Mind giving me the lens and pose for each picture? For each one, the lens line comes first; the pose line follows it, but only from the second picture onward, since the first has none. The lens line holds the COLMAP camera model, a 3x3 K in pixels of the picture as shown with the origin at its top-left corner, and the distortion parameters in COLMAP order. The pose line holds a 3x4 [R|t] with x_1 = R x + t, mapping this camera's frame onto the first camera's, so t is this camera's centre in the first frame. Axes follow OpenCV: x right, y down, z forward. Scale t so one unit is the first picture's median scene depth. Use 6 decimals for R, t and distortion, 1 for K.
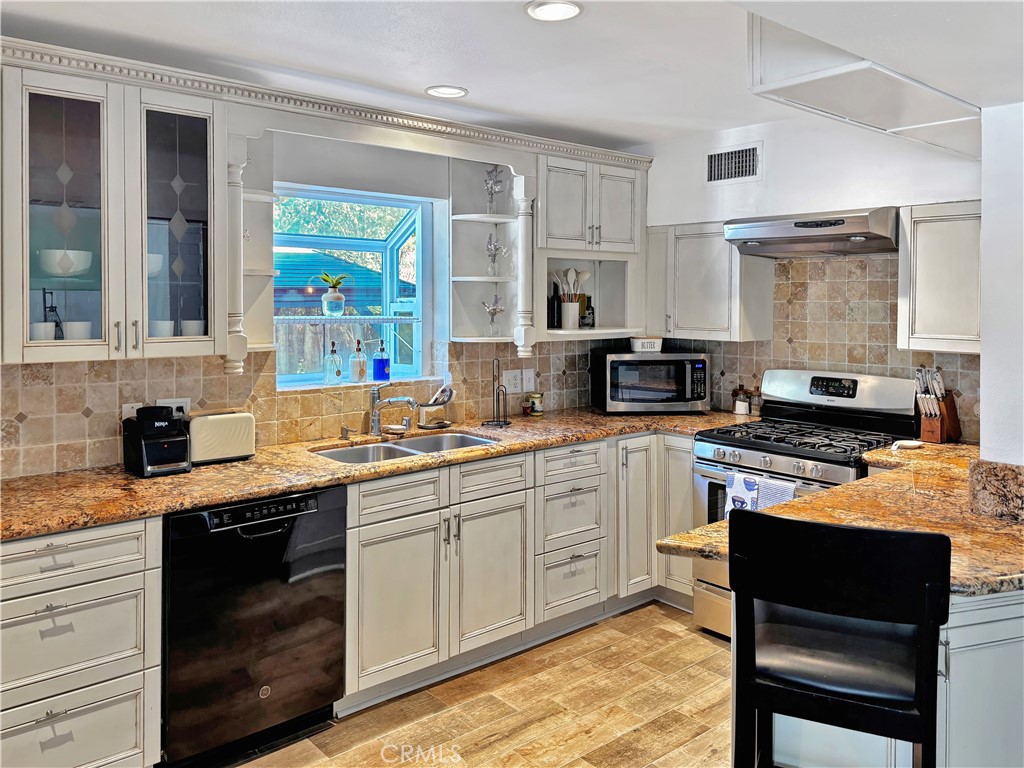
lens RADIAL K [[788.8, 0, 516.6], [0, 788.8, 309.4], [0, 0, 1]] dist [0.048187, -0.056703]
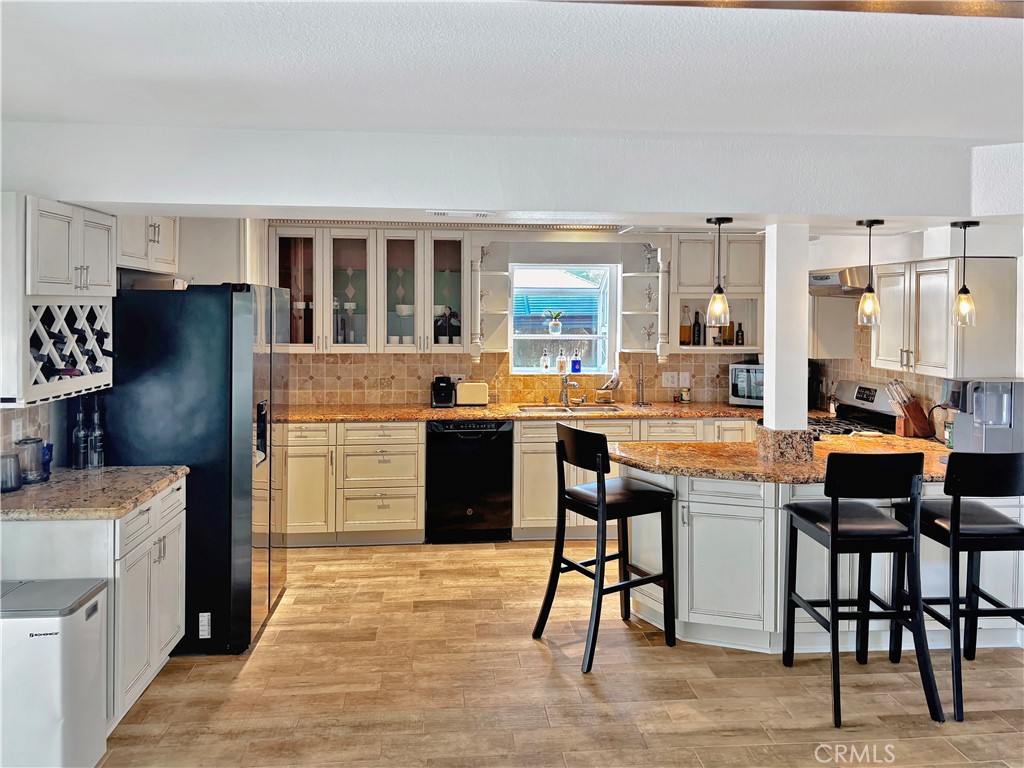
lens RADIAL K [[788.8, 0, 516.6], [0, 788.8, 309.4], [0, 0, 1]] dist [0.048187, -0.056703]
pose [[0.812235, 0.001675, -0.583327, 0.795287], [-0.009022, 0.999912, -0.009691, -0.032569], [0.583260, 0.013134, 0.812179, -0.510518]]
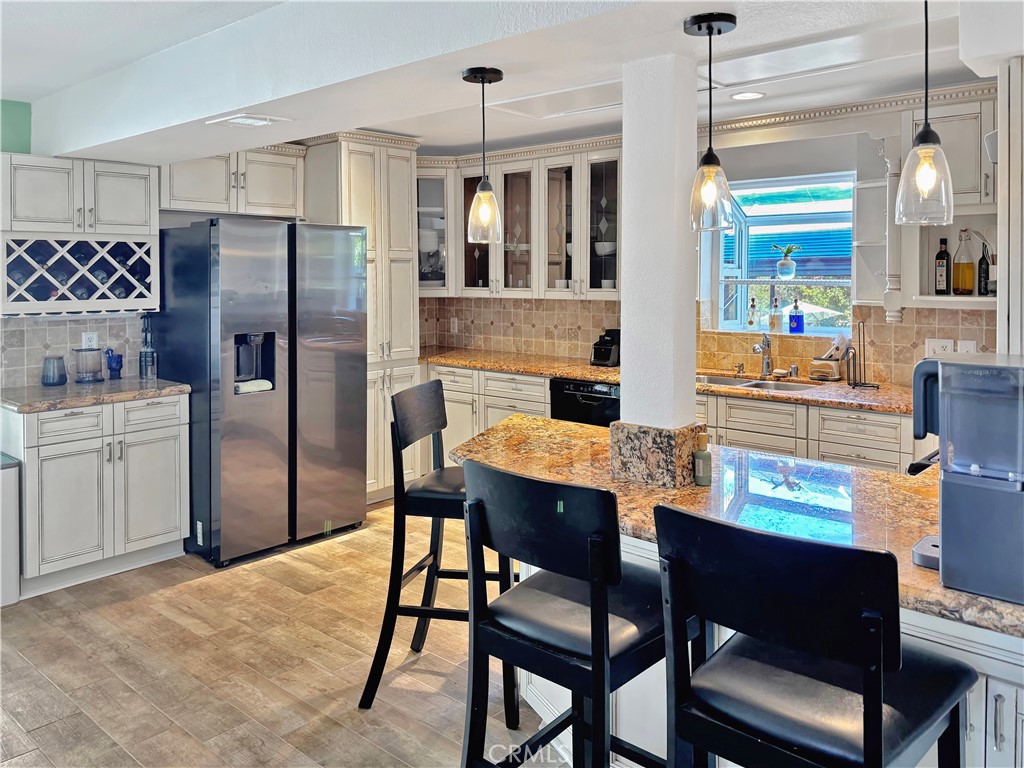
lens RADIAL K [[802.0, 0, 512.1], [0, 802.0, 280.7], [0, 0, 1]] dist [0.035093, -0.009502]
pose [[0.124383, 0.005895, -0.992217, 1.078118], [-0.006552, 0.999965, 0.005120, 0.007843], [0.992213, 0.005864, 0.124417, 0.473065]]
